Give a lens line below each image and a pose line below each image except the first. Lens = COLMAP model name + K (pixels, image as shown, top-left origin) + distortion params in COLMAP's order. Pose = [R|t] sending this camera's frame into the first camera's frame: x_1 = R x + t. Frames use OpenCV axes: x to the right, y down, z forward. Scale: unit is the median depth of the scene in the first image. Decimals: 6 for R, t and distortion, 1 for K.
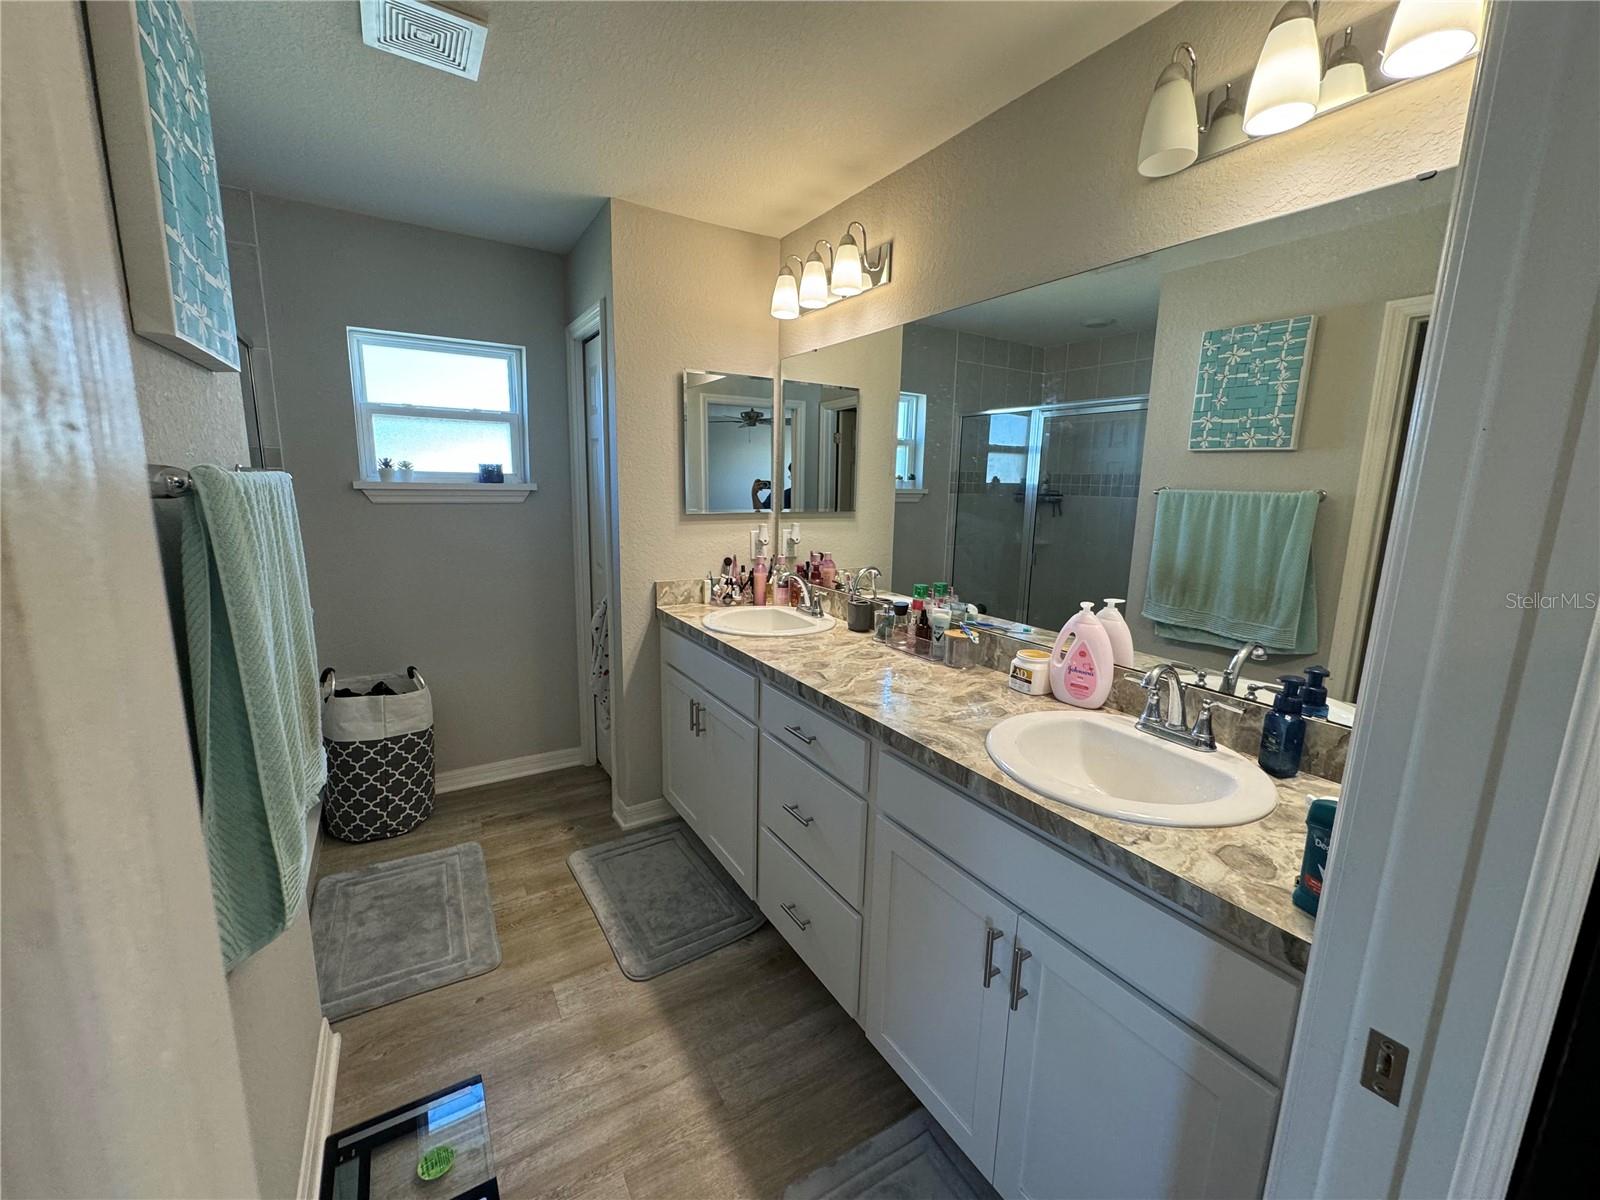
lens RADIAL K [[637.5, 0, 800.1], [0, 637.5, 597.9], [0, 0, 1]] dist [-0.000203, 0.000079]
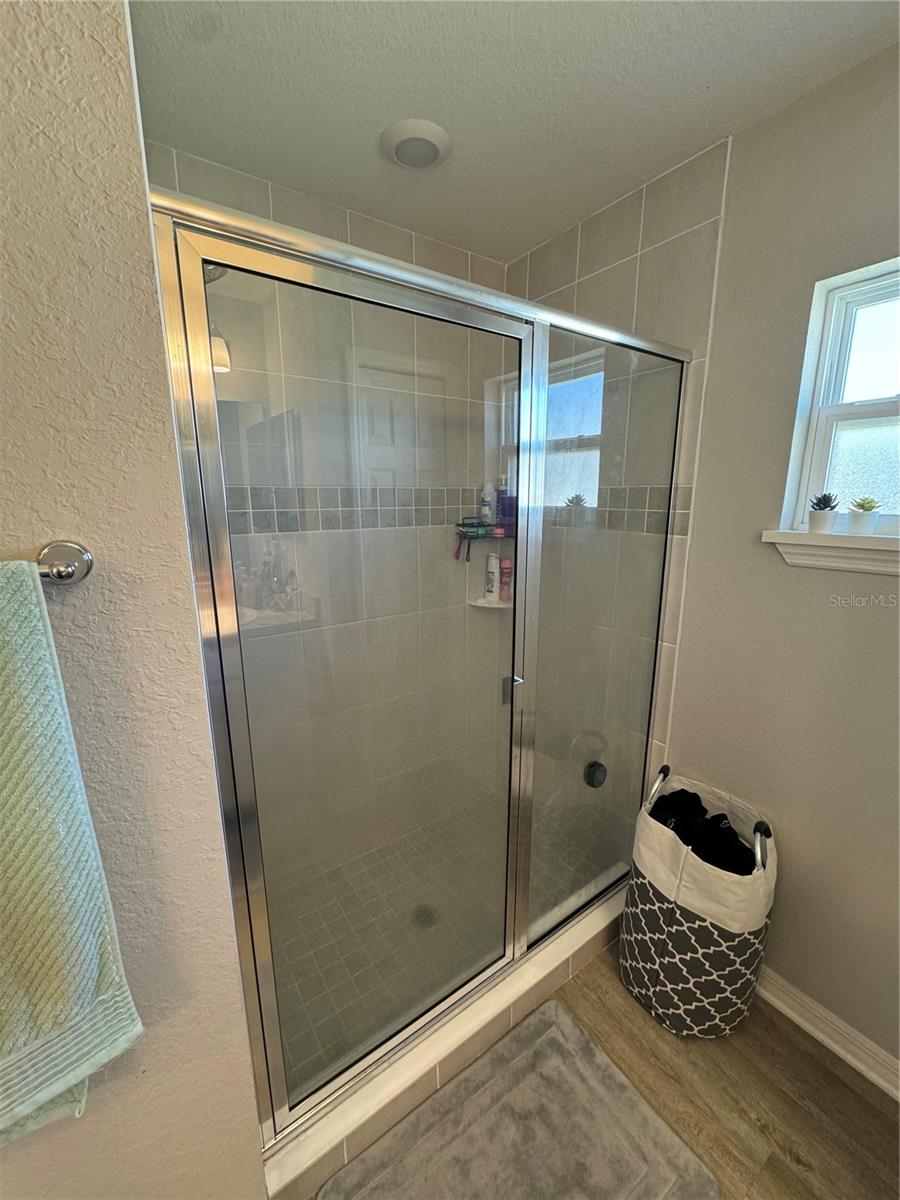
lens RADIAL K [[478.2, 0, 451.8], [0, 478.2, 602.9], [0, 0, 1]] dist [-0.000203, 0.000079]
pose [[0.057566, 0.191334, -0.979835, -0.245095], [-0.175792, 0.968070, 0.178708, -0.164985], [0.982743, 0.161960, 0.089363, 0.748090]]
